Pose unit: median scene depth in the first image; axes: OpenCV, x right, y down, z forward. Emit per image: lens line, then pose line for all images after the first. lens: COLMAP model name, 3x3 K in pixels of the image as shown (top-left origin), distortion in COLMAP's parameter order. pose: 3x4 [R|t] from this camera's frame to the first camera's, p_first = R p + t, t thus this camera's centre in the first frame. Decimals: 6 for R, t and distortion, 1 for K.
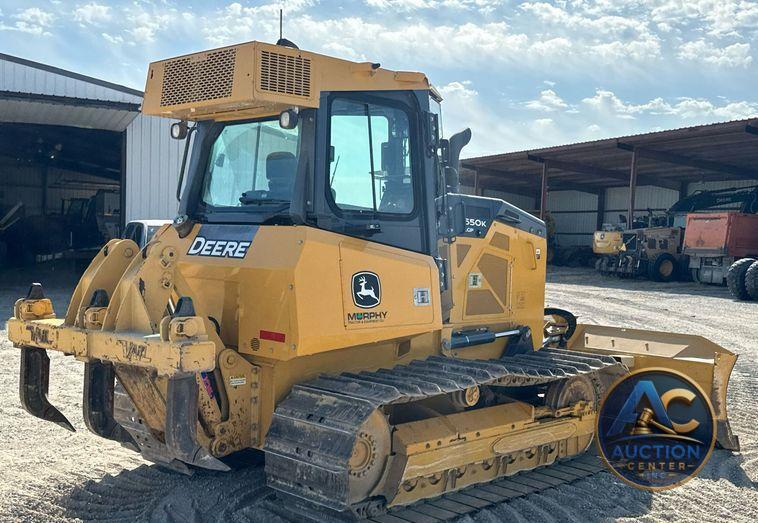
lens RADIAL K [[835.3, 0, 369.6], [0, 835.3, 275.7], [0, 0, 1]] dist [0.138494, 0.000000]
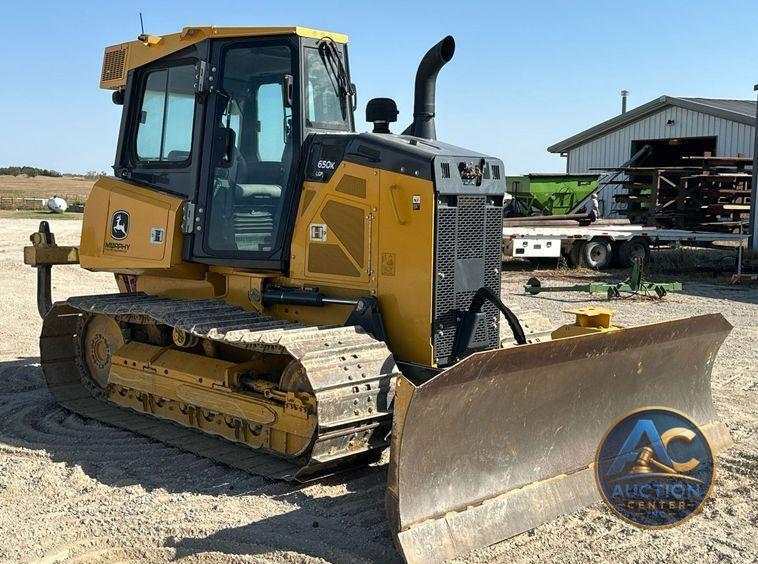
lens RADIAL K [[944.1, 0, 379.8], [0, 944.1, 281.7], [0, 0, 1]] dist [0.130364, 0.000000]
pose [[0.016781, 0.064723, -0.997762, 1.277532], [-0.057395, 0.996320, 0.063664, -0.010859], [0.998211, 0.056198, 0.020434, 1.219164]]
